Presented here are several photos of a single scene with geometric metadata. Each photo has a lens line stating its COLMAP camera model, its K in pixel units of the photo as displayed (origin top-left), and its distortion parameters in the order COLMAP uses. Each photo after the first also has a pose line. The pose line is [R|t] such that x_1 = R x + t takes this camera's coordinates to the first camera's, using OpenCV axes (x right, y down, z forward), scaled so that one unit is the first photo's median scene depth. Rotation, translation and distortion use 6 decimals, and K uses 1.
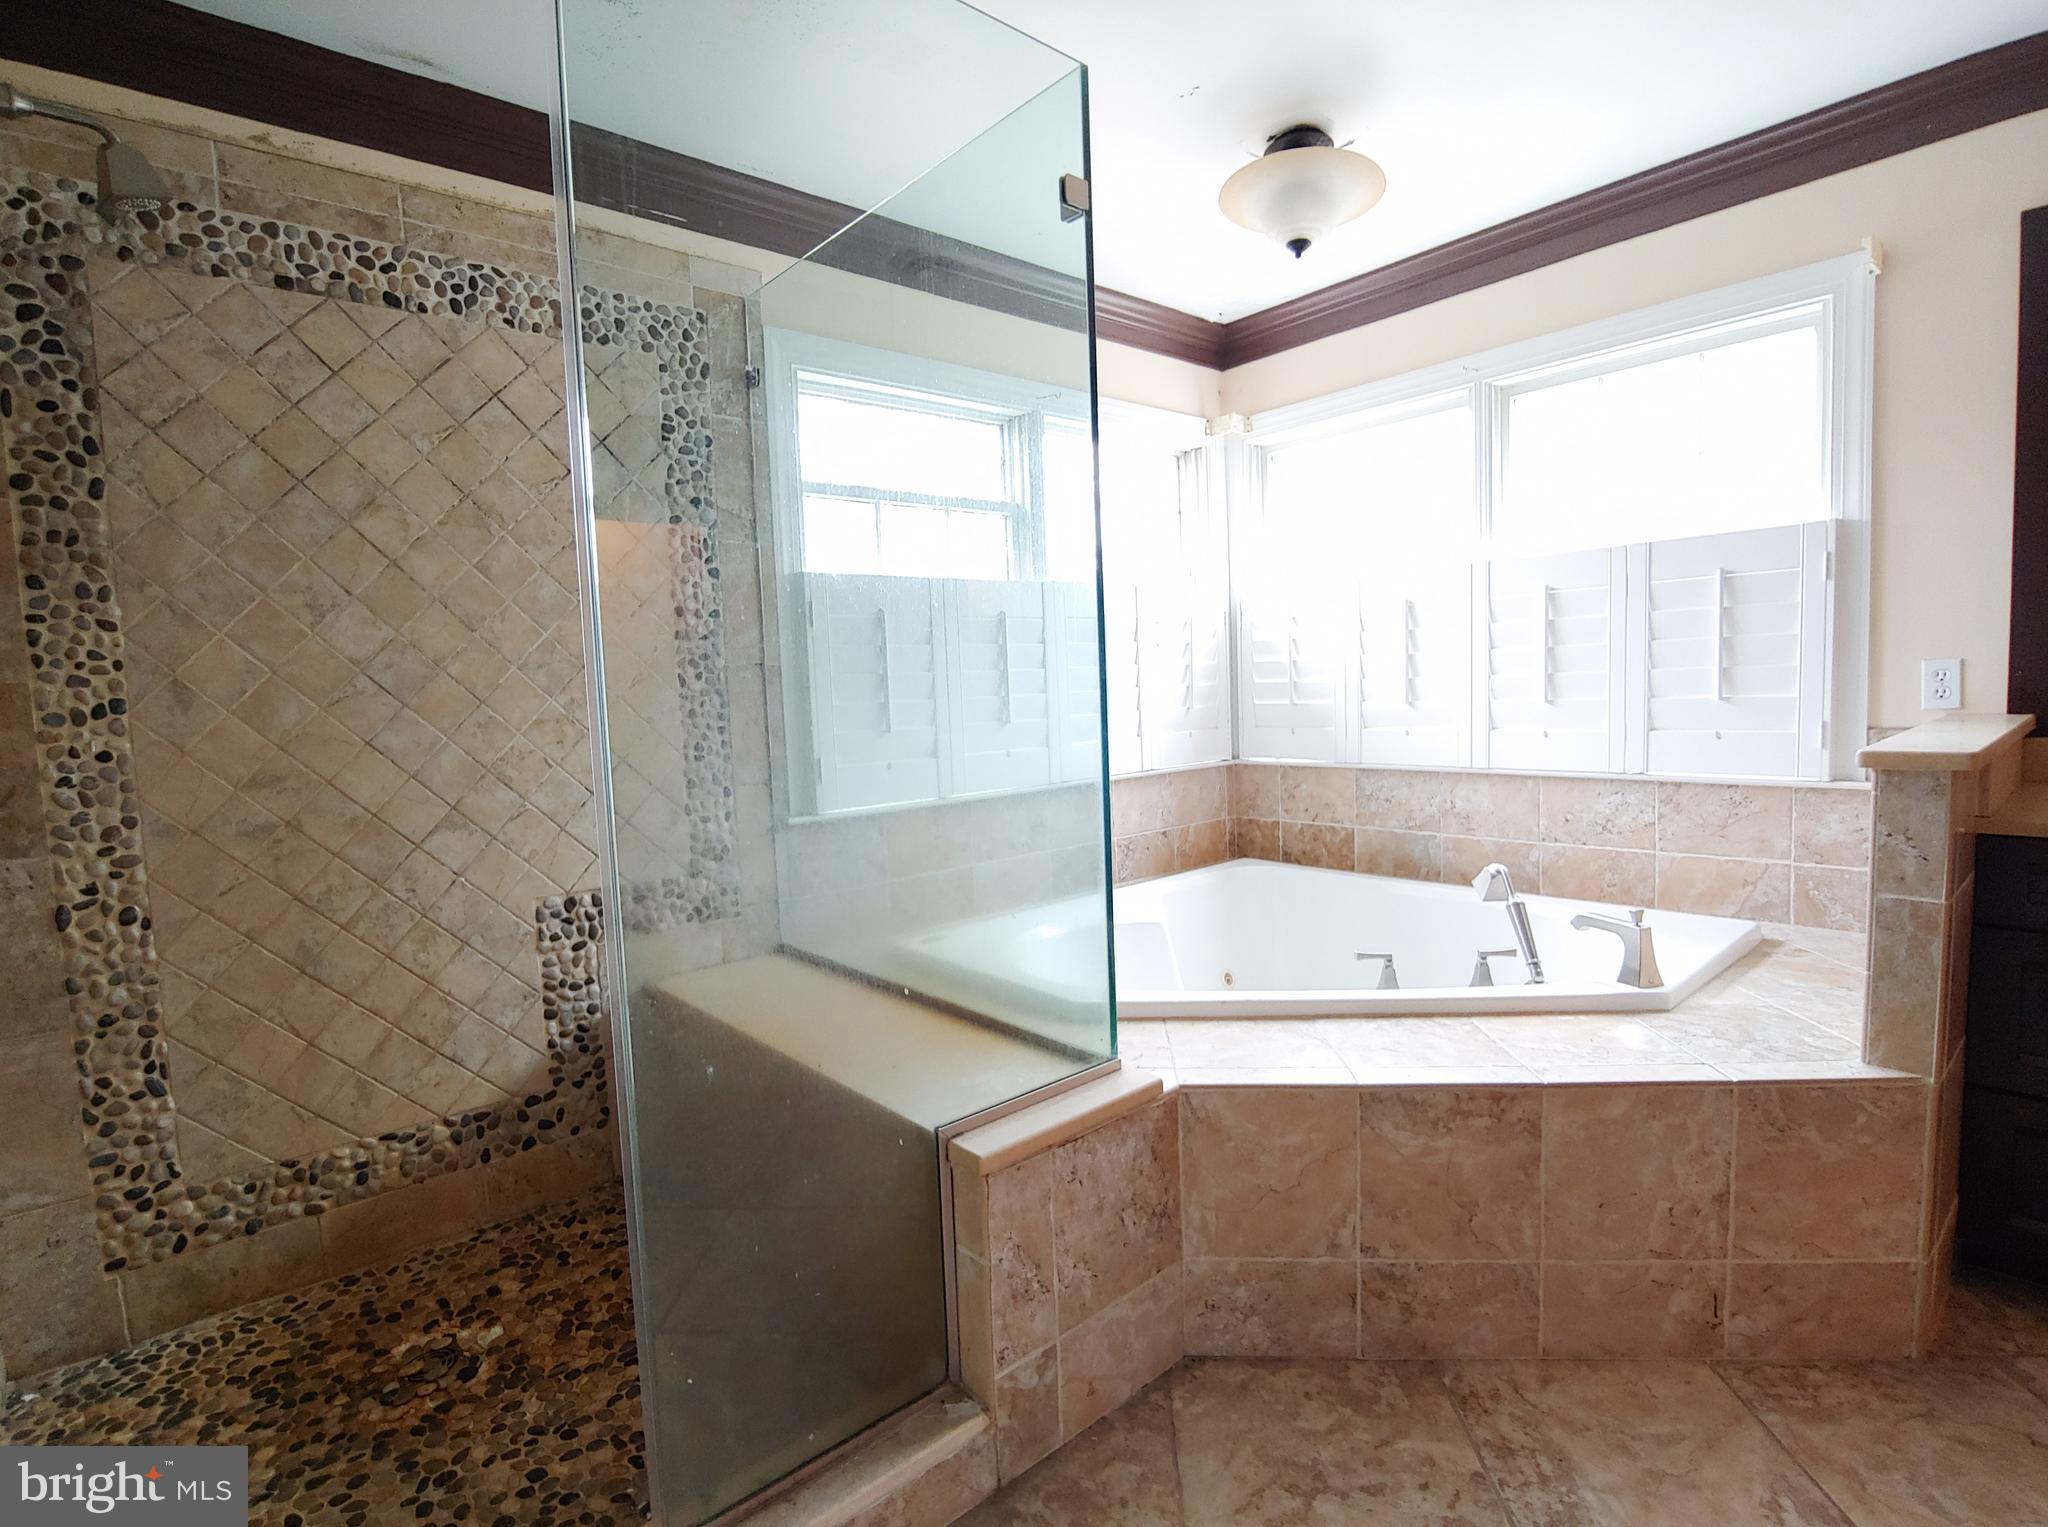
lens RADIAL K [[1014.3, 0, 1024.0], [0, 1014.3, 763.5], [0, 0, 1]] dist [-0.016628, -0.001879]
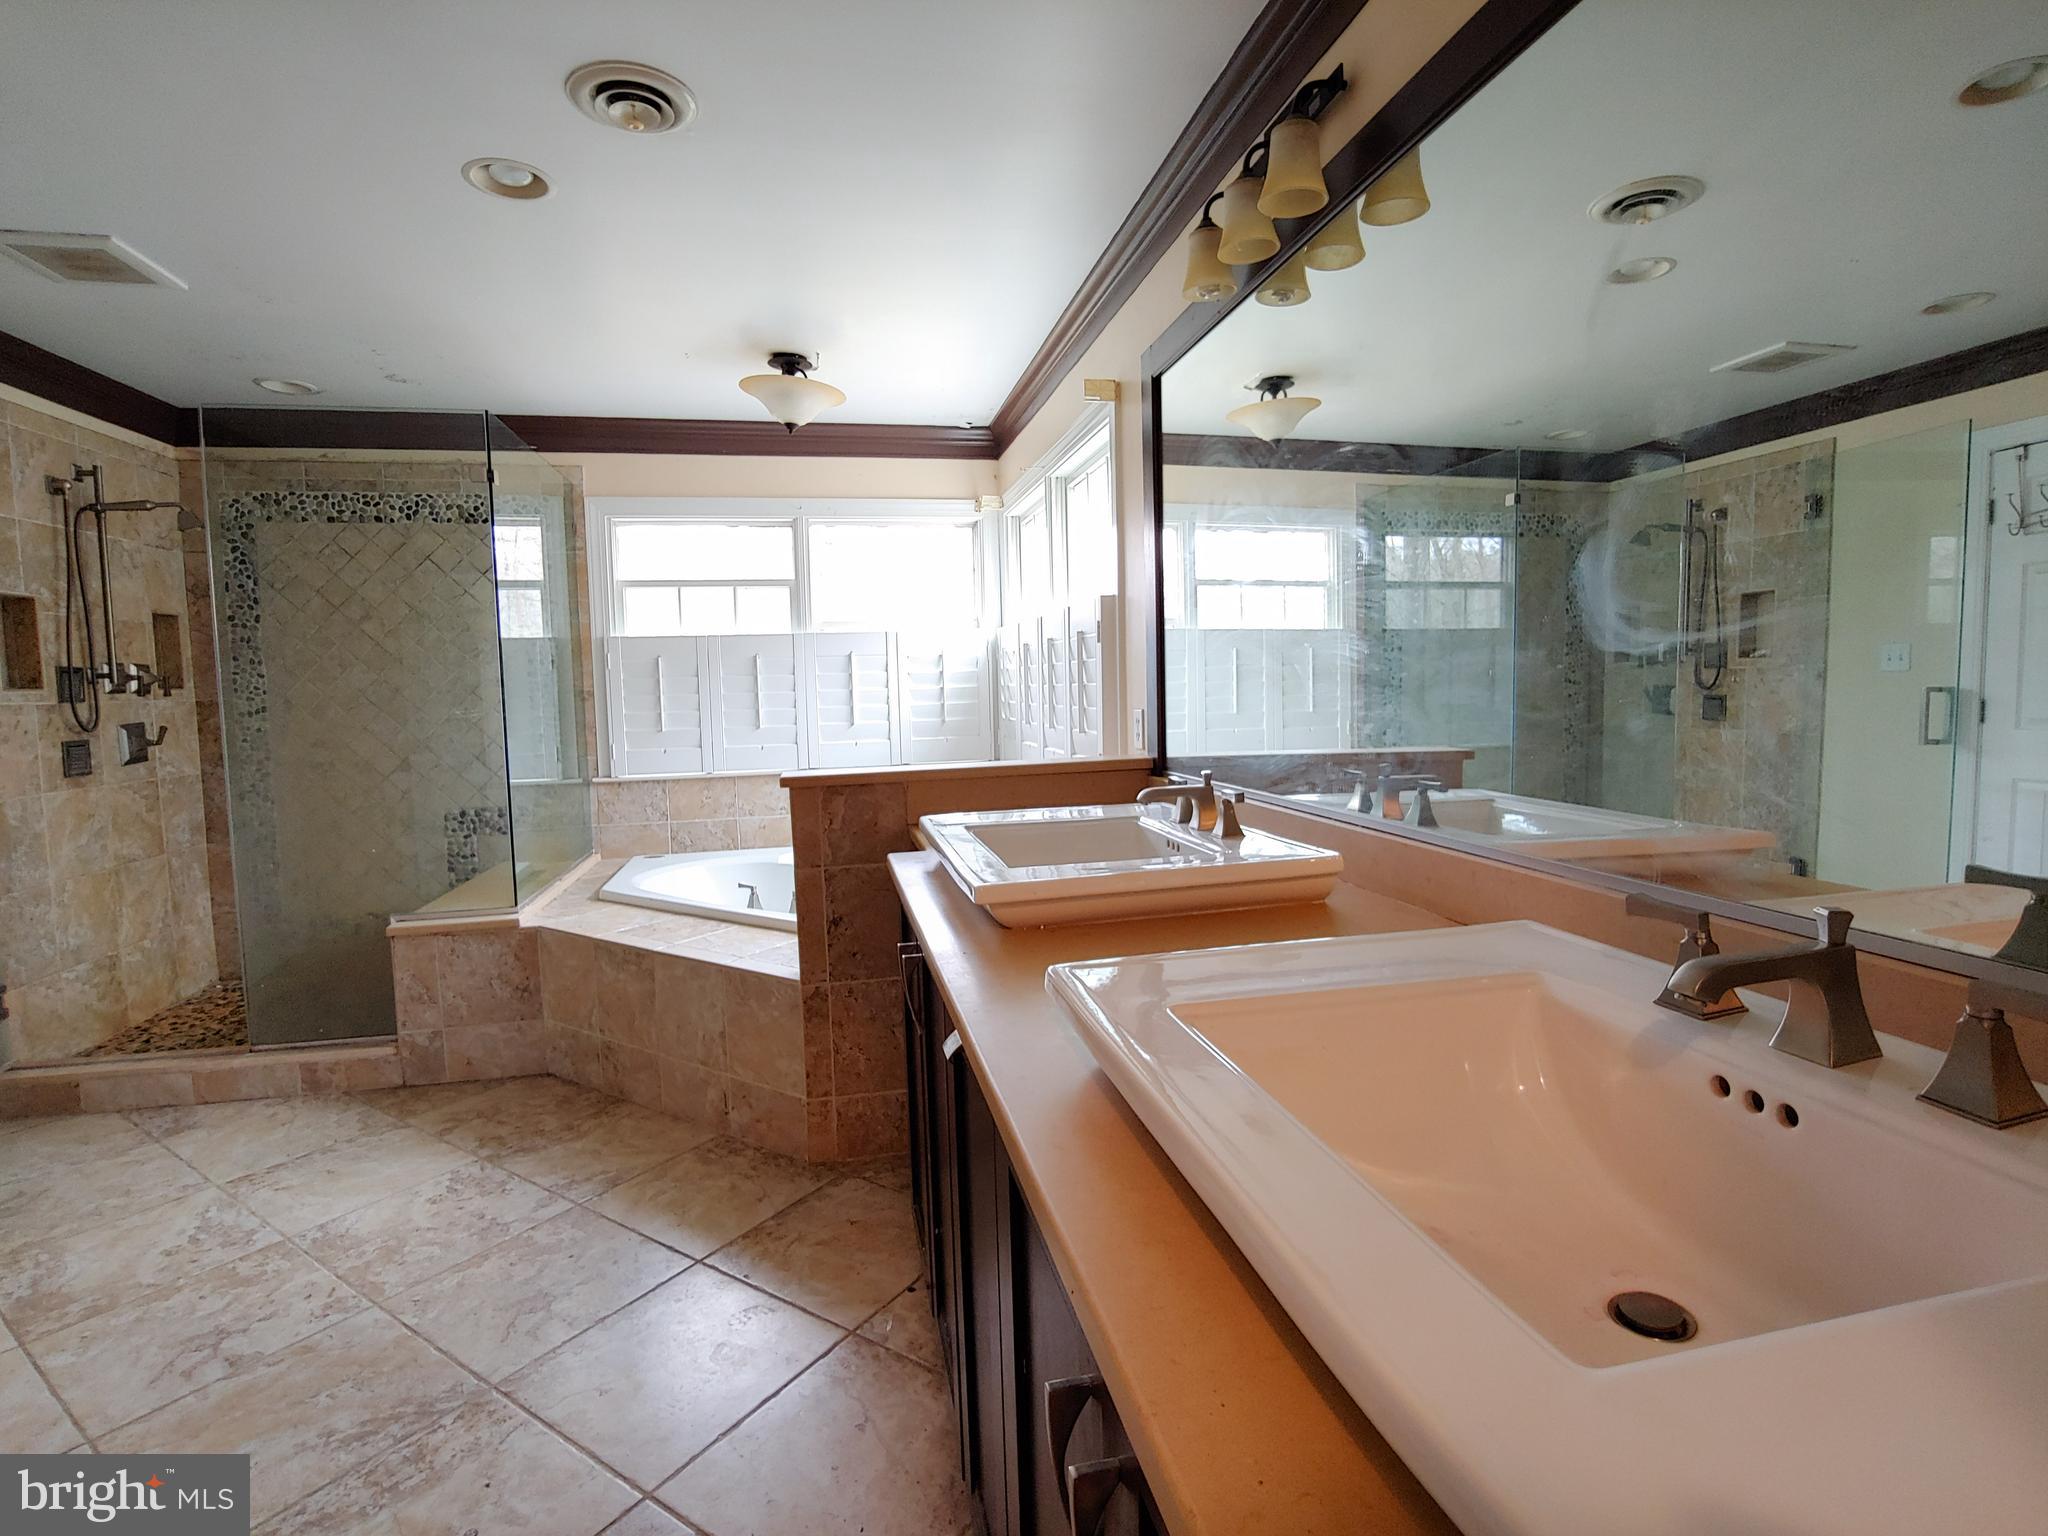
lens RADIAL K [[976.2, 0, 1026.2], [0, 976.2, 760.7], [0, 0, 1]] dist [-0.022514, 0.000974]
pose [[0.883082, 0.055111, -0.465971, 1.754658], [-0.049387, 0.998479, 0.024496, -0.080223], [0.466612, 0.001381, 0.884461, -0.181782]]
